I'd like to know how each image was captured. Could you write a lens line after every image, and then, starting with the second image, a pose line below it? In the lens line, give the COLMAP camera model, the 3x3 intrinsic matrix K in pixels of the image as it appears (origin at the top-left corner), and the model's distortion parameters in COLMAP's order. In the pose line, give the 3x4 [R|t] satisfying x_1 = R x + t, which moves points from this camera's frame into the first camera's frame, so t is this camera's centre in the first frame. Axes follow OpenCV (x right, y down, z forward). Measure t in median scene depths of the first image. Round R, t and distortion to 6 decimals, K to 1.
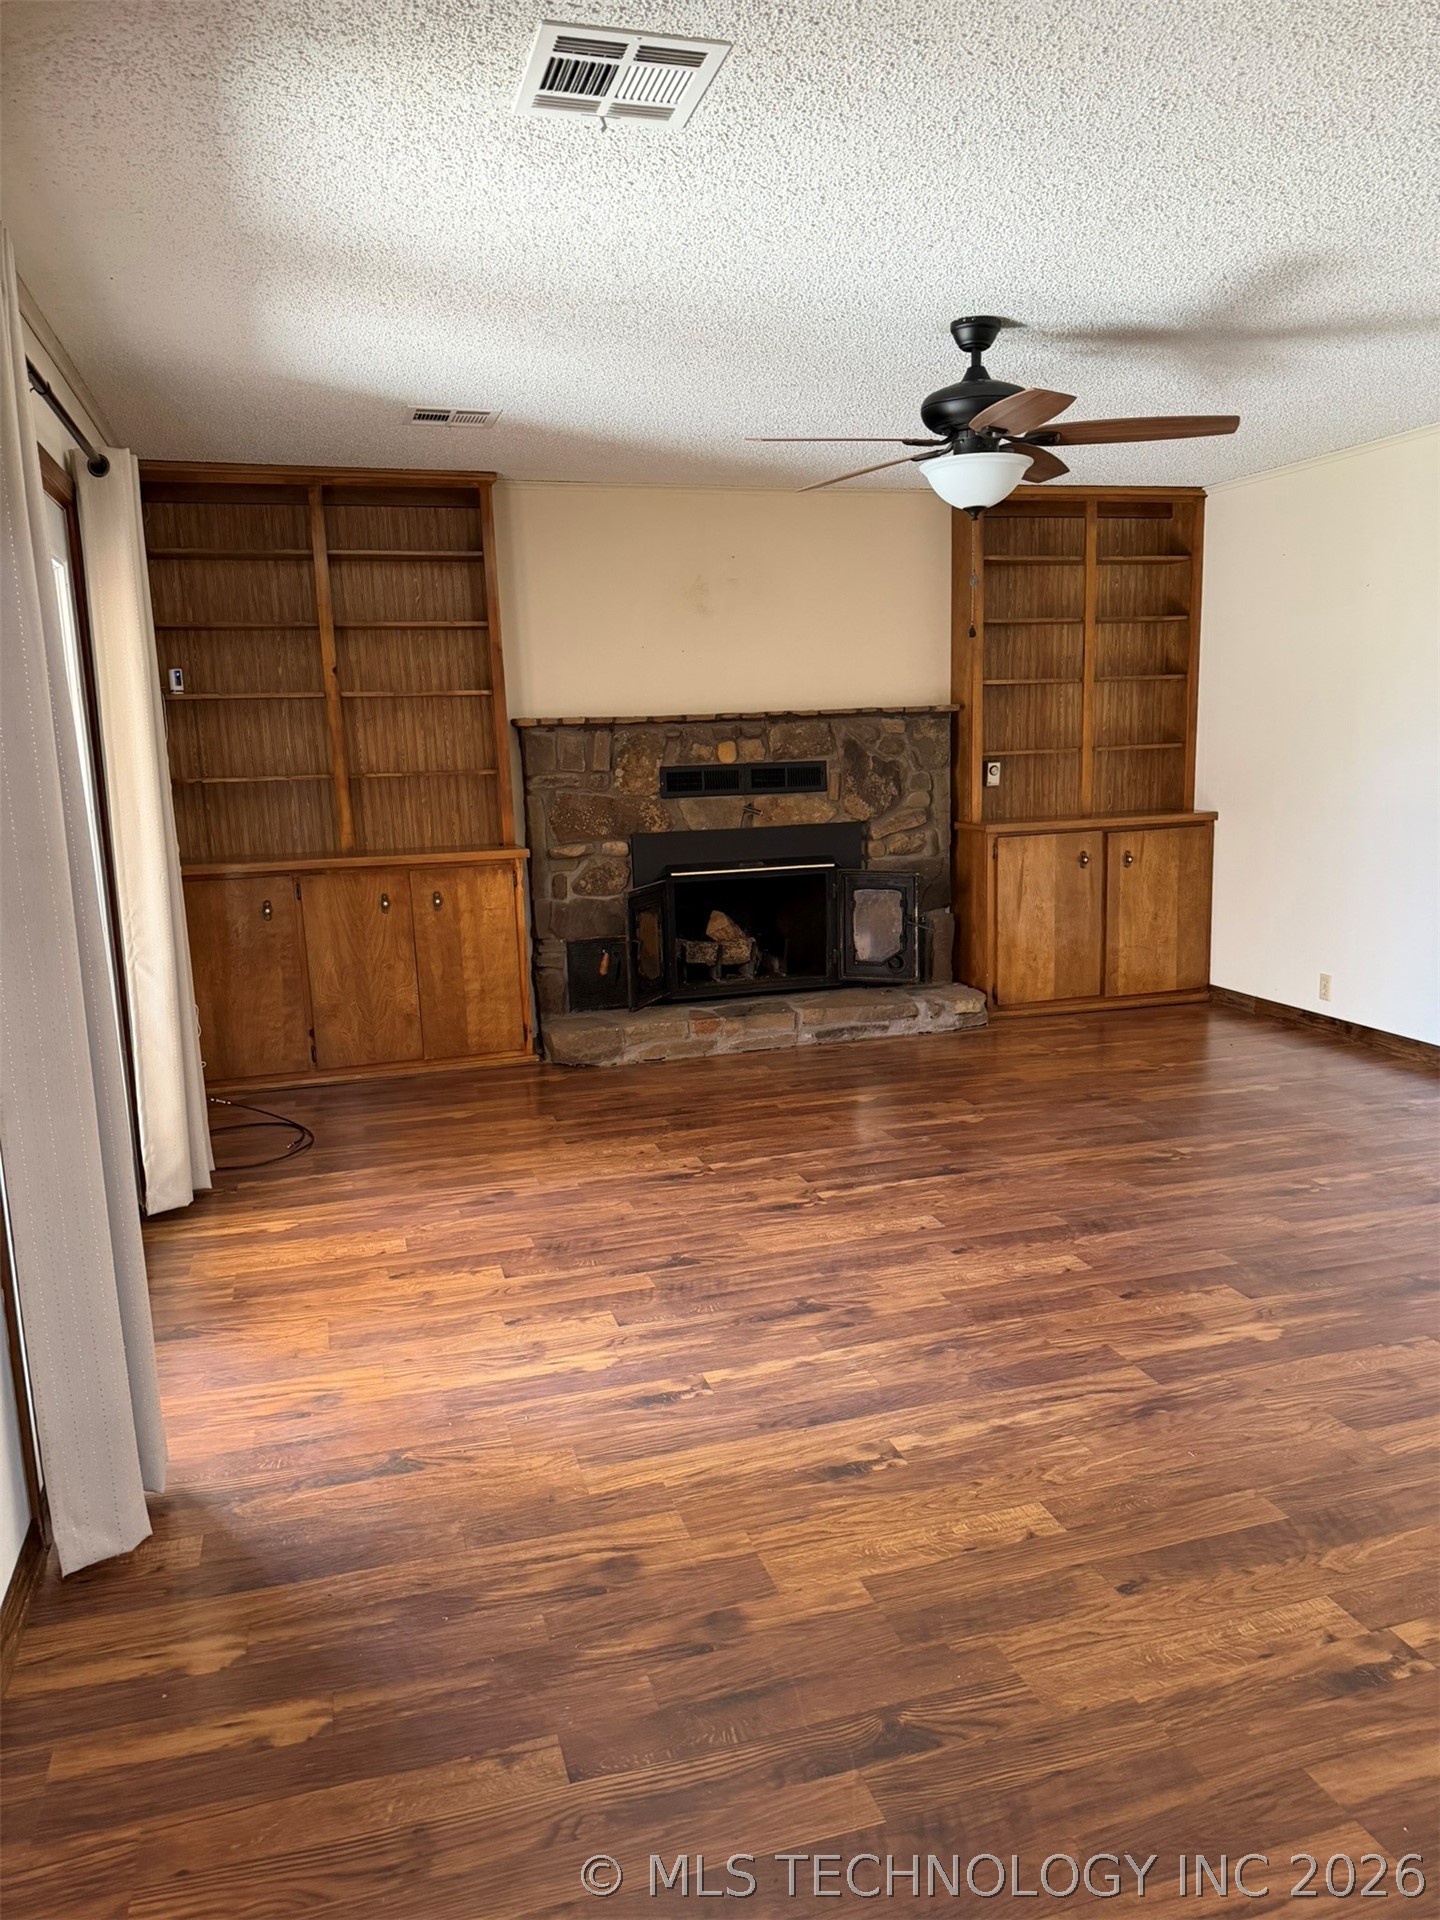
lens RADIAL K [[1358.3, 0, 784.3], [0, 1358.3, 912.4], [0, 0, 1]] dist [0.060449, -0.073170]
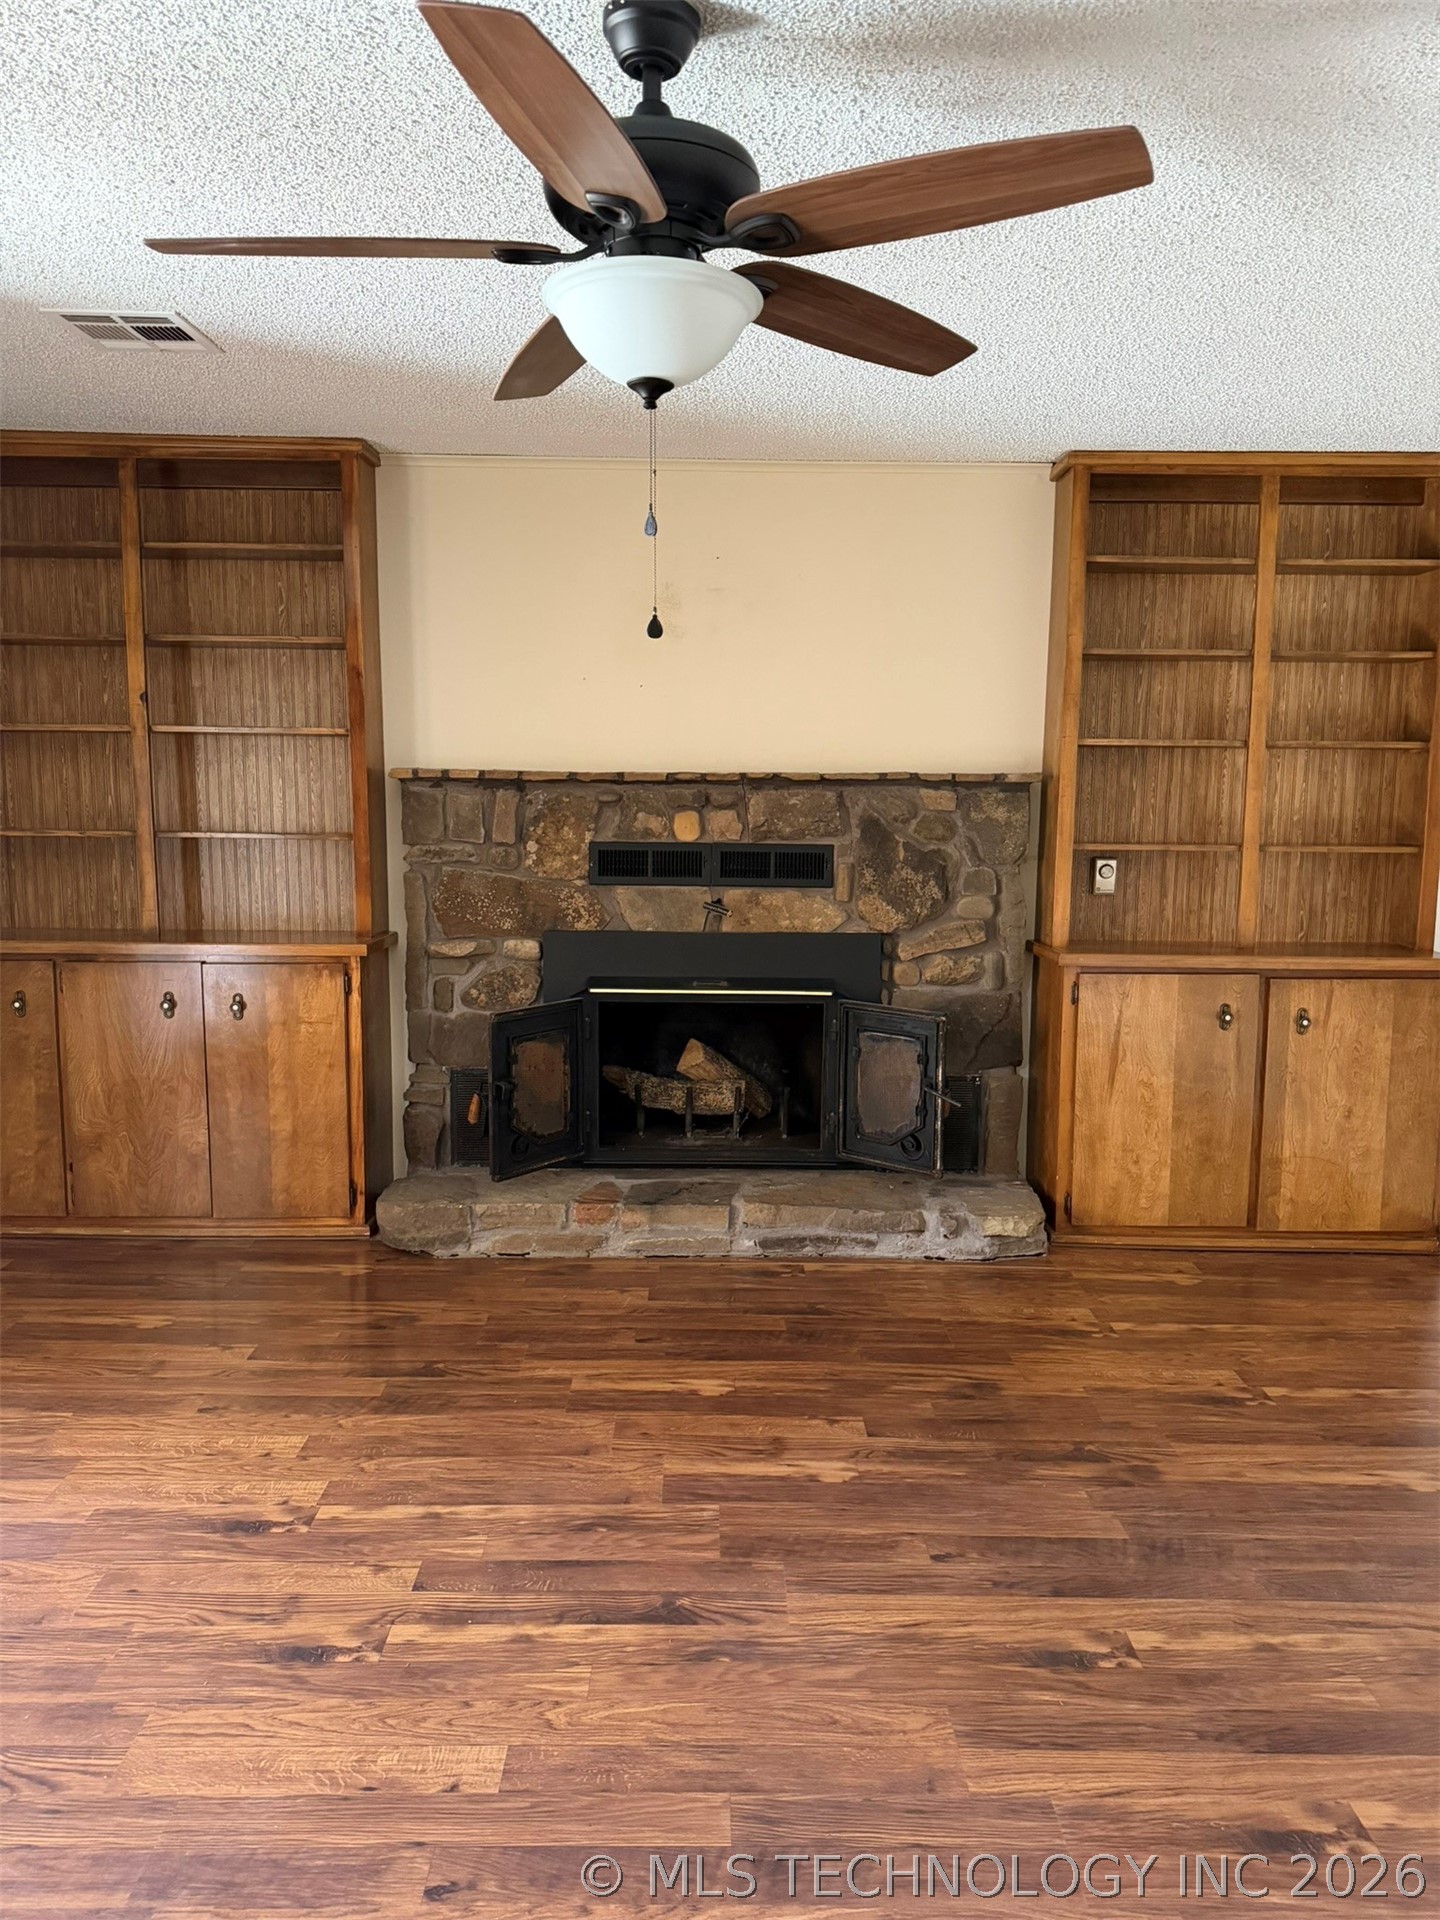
lens RADIAL K [[1358.3, 0, 784.3], [0, 1358.3, 907.1], [0, 0, 1]] dist [0.060449, -0.073170]
pose [[0.953437, 0.070450, -0.293247, 0.230765], [-0.081445, 0.996353, -0.025437, -0.064104], [0.290386, 0.048136, 0.955698, 0.345345]]
